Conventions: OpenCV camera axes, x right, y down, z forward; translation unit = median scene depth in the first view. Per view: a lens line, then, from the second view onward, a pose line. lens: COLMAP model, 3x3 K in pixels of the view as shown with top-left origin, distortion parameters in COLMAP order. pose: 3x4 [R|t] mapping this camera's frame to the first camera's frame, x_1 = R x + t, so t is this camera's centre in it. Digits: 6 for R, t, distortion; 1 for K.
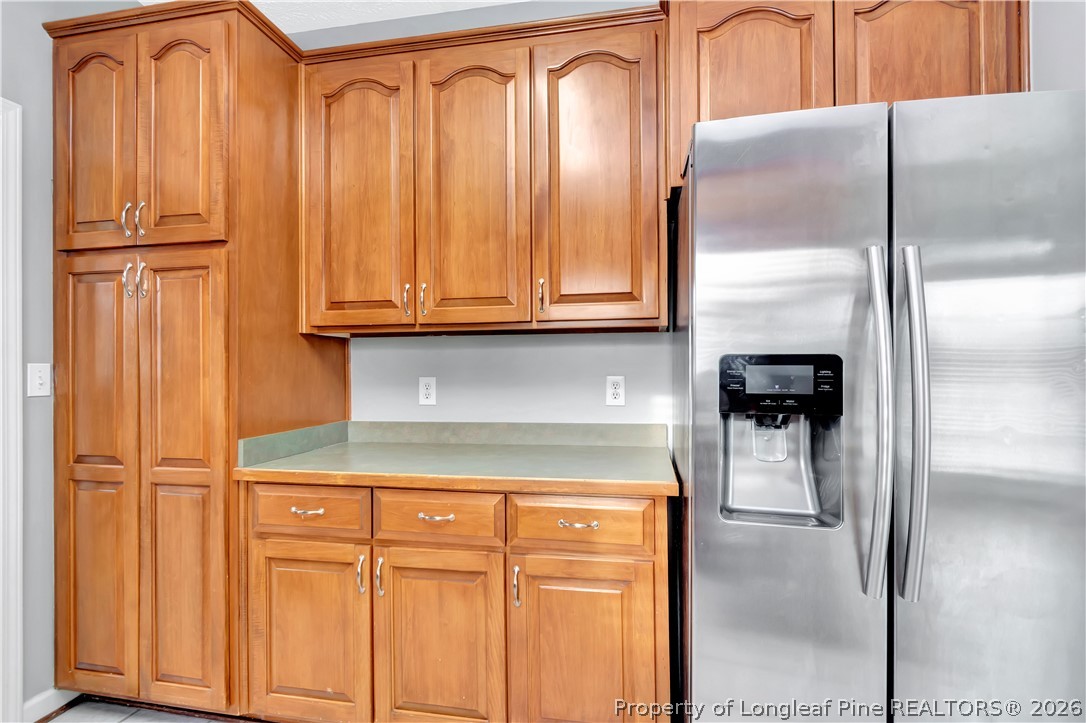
lens RADIAL K [[513.1, 0, 545.8], [0, 513.1, 364.7], [0, 0, 1]] dist [-0.000941, -0.000660]
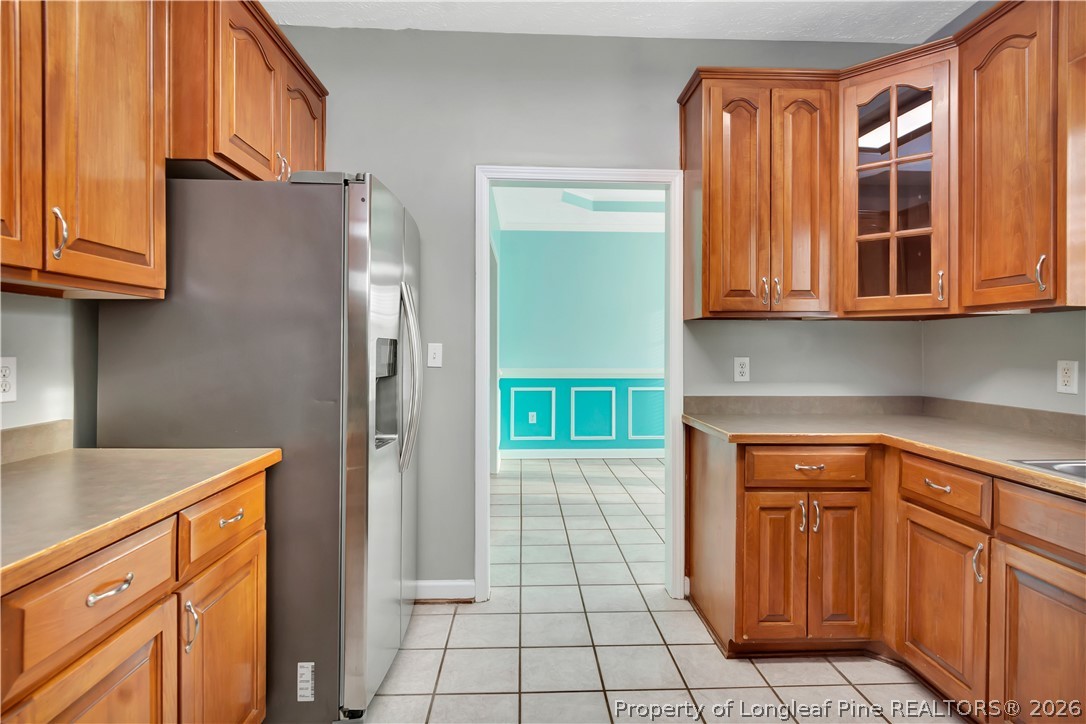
lens RADIAL K [[563.1, 0, 543.0], [0, 563.1, 349.1], [0, 0, 1]] dist [-0.000191, -0.000530]
pose [[-0.228094, 0.002927, 0.973635, -0.998201], [-0.009201, 0.999944, -0.005161, 0.011243], [-0.973596, -0.010135, -0.228054, 0.668931]]
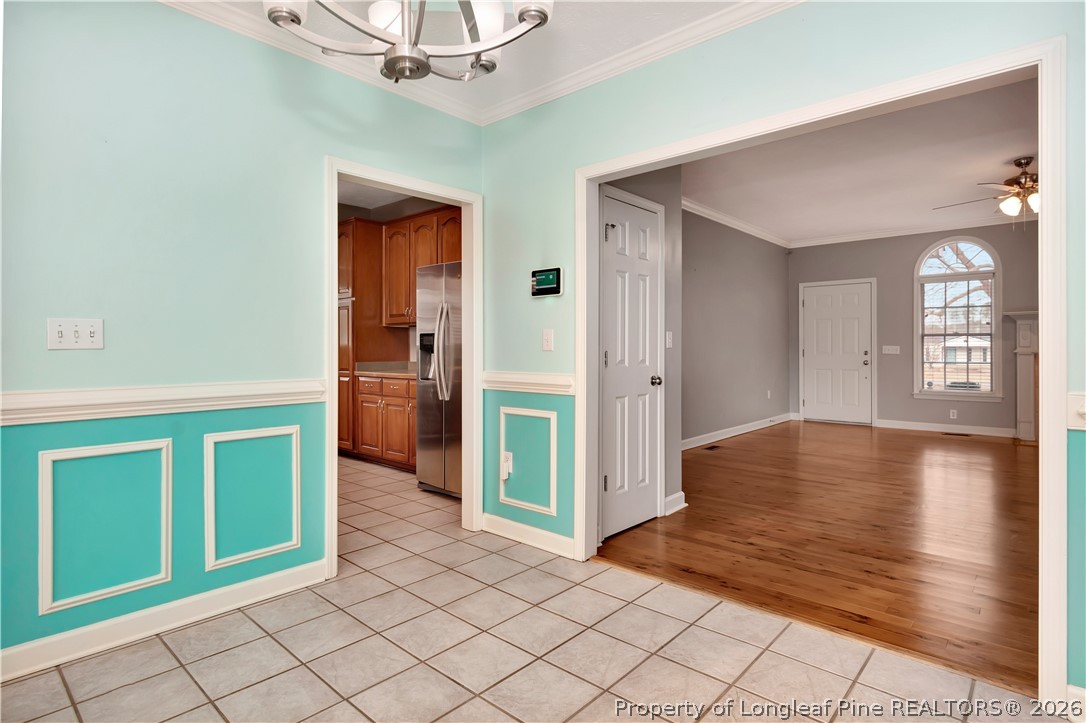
lens RADIAL K [[563.1, 0, 543.0], [0, 563.1, 348.6], [0, 0, 1]] dist [-0.000191, -0.000530]
pose [[0.853598, 0.003350, -0.520921, 2.321037], [0.002797, 0.999935, 0.011013, 0.030789], [0.520924, -0.010857, 0.853534, -1.414999]]
